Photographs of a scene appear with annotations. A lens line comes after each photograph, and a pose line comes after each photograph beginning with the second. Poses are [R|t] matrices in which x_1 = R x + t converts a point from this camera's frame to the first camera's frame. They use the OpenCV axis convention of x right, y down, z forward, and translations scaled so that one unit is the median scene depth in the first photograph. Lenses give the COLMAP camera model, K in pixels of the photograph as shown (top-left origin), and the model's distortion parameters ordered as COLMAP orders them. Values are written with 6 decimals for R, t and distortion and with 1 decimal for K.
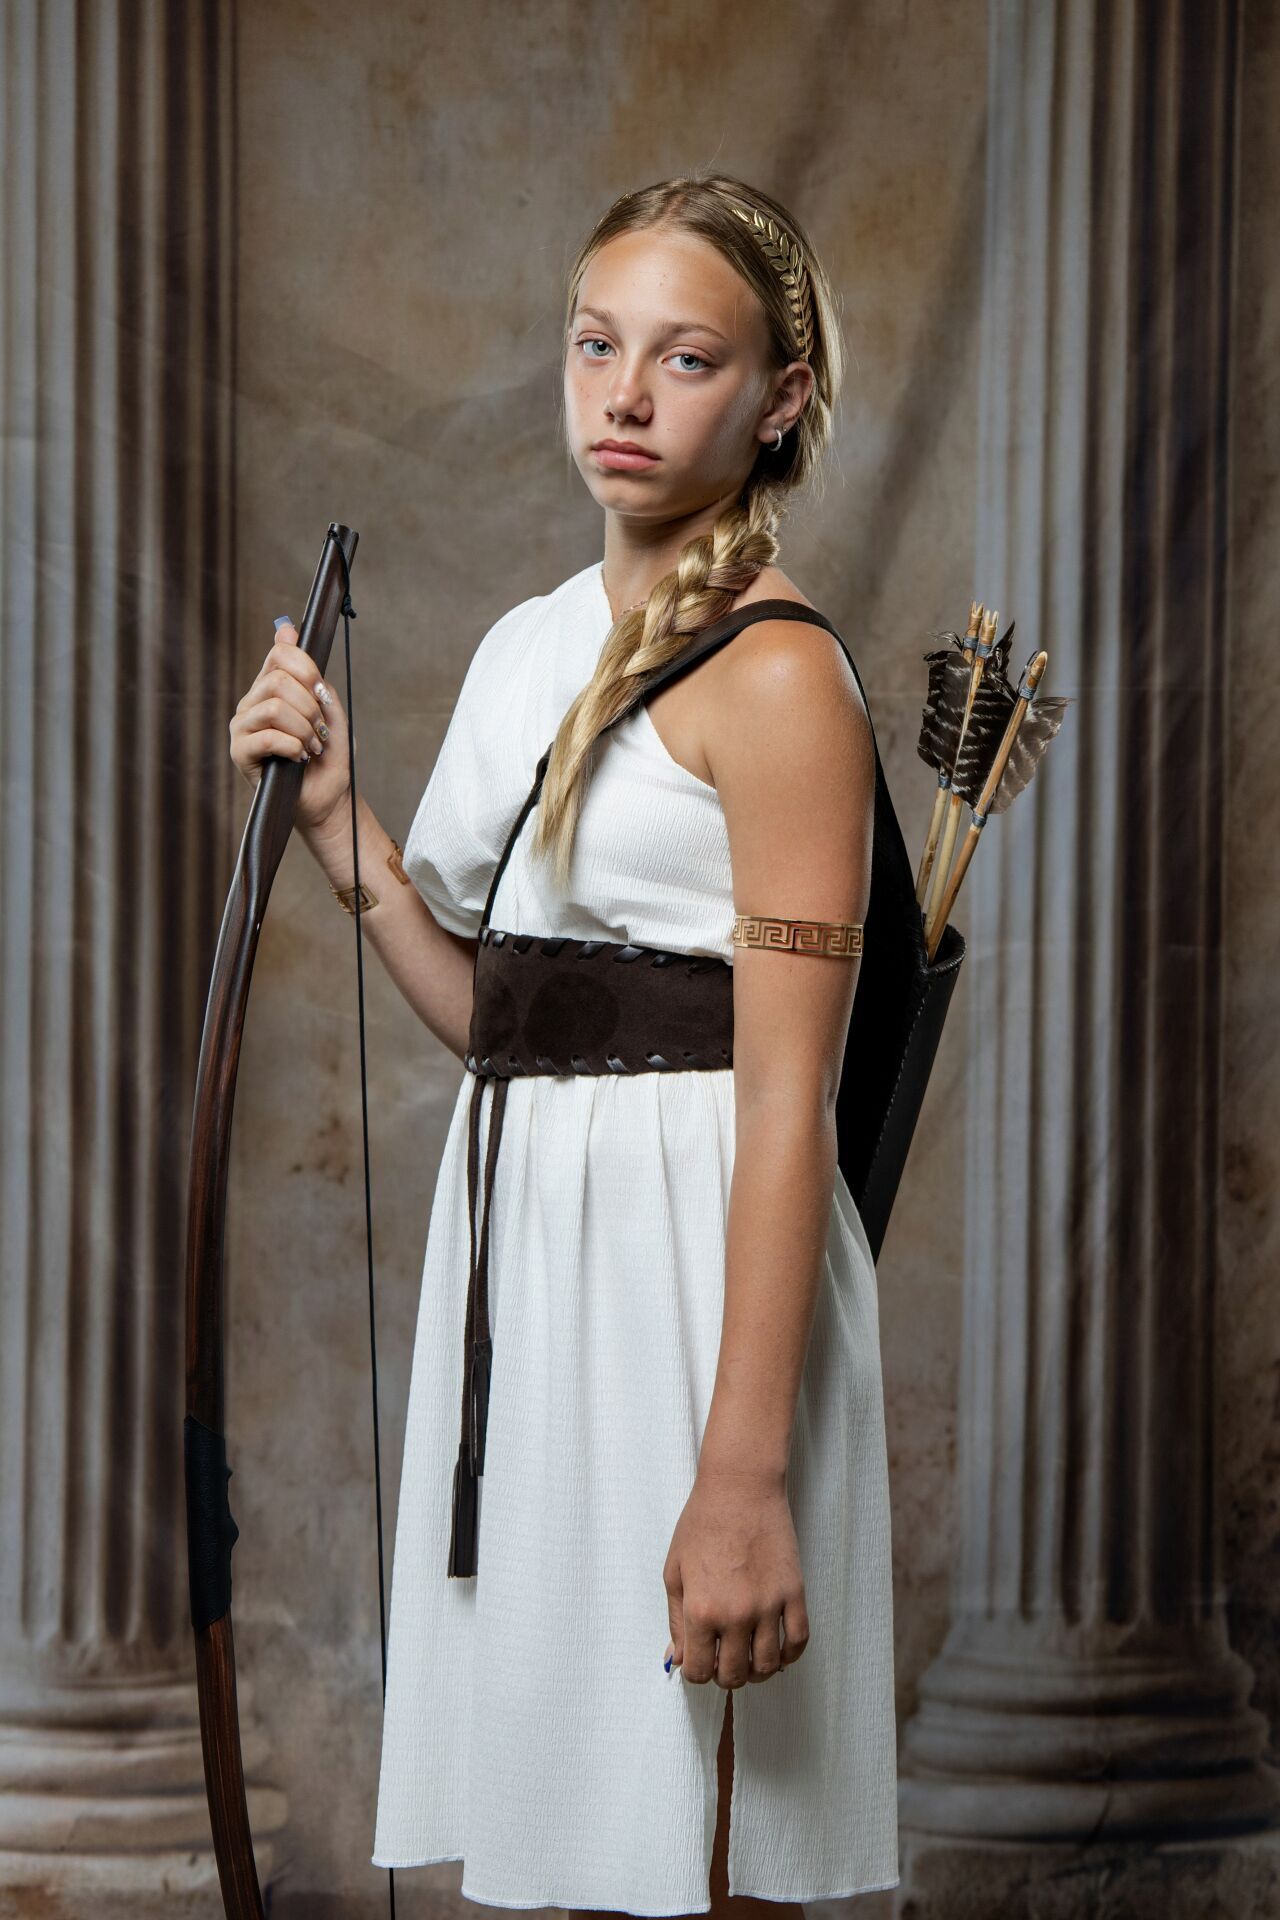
lens RADIAL K [[4749.5, 0, 680.5], [0, 4749.5, 988.7], [0, 0, 1]] dist [0.010881, -0.208506]
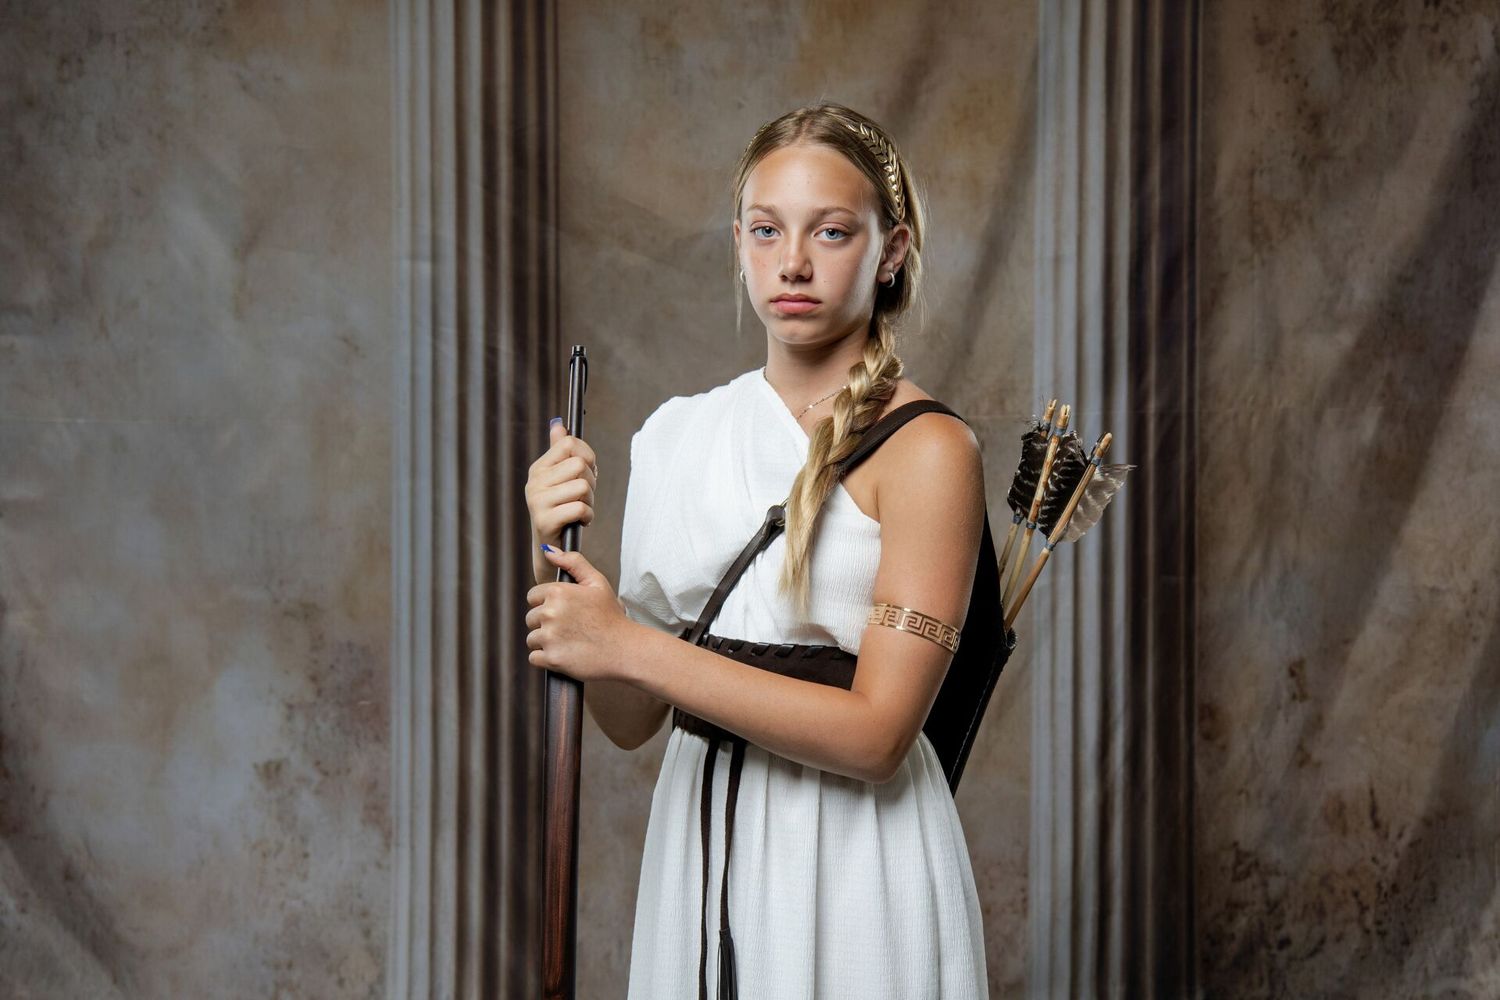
lens RADIAL K [[2548.6, 0, 758.0], [0, 2548.6, 461.4], [0, 0, 1]] dist [0.005549, 0.086172]
pose [[0.999288, -0.010158, -0.036337, 0.001751], [0.009657, 0.999856, -0.013938, -0.036574], [0.036474, 0.013577, 0.999242, 0.163105]]
